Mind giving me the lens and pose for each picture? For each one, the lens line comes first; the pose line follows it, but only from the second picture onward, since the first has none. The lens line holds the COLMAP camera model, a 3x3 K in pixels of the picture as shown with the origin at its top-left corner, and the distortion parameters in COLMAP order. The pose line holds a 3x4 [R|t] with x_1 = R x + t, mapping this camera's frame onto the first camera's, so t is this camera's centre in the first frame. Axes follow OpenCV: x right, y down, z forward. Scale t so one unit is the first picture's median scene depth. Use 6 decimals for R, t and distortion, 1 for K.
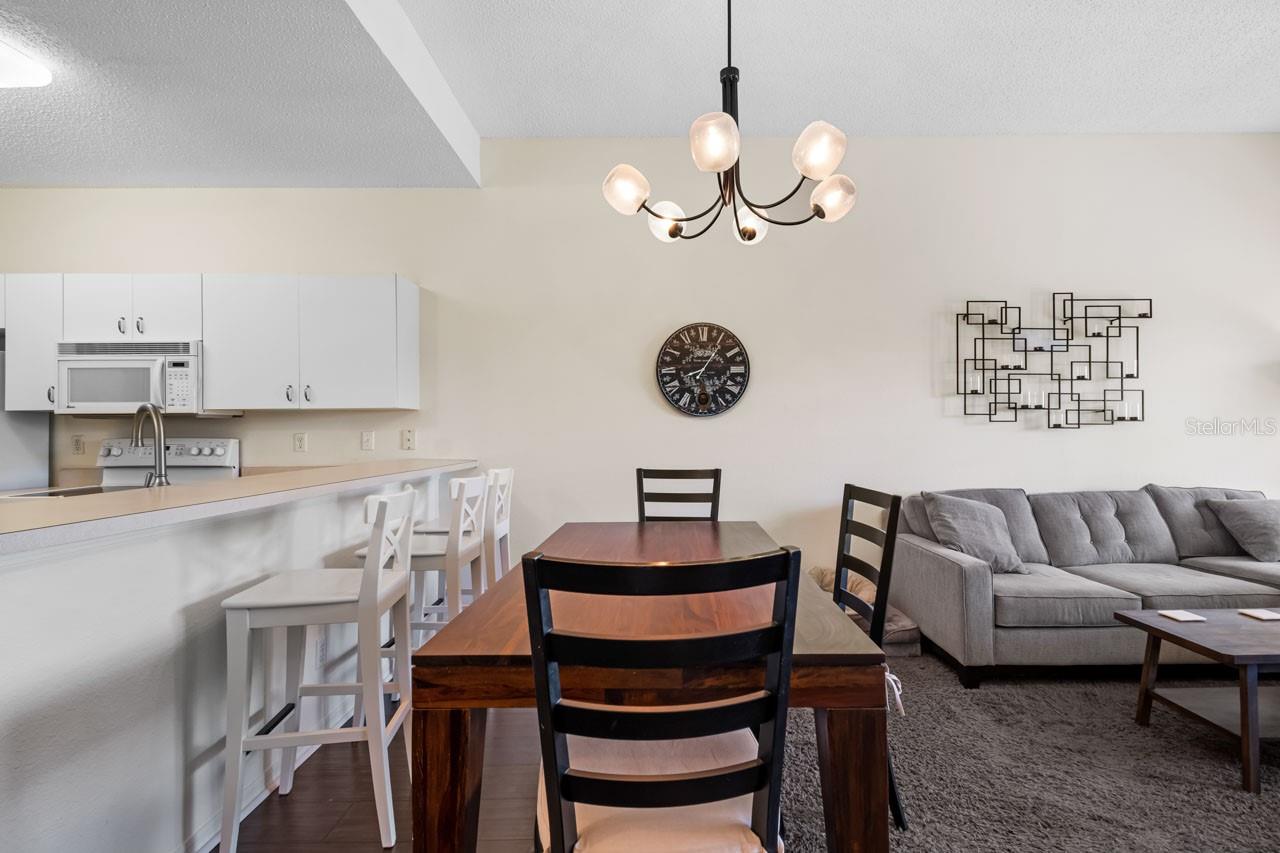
lens RADIAL K [[581.1, 0, 632.6], [0, 581.1, 425.6], [0, 0, 1]] dist [0.012048, -0.005985]
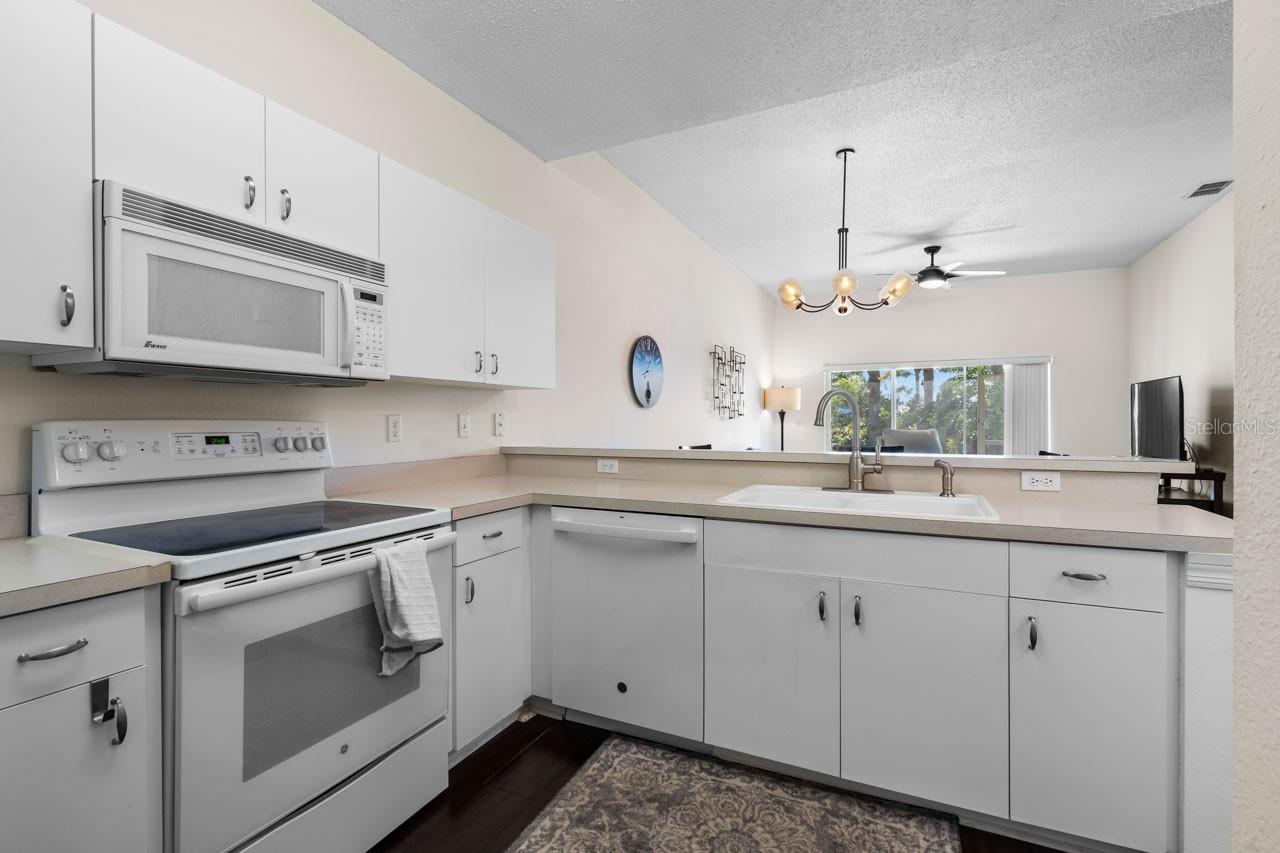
lens RADIAL K [[581.1, 0, 632.6], [0, 581.1, 425.6], [0, 0, 1]] dist [0.012048, -0.005985]
pose [[0.451354, 0.000808, 0.892345, -1.063463], [-0.014801, 0.999869, 0.006581, 0.017171], [-0.892222, -0.016178, 0.451307, 0.437667]]
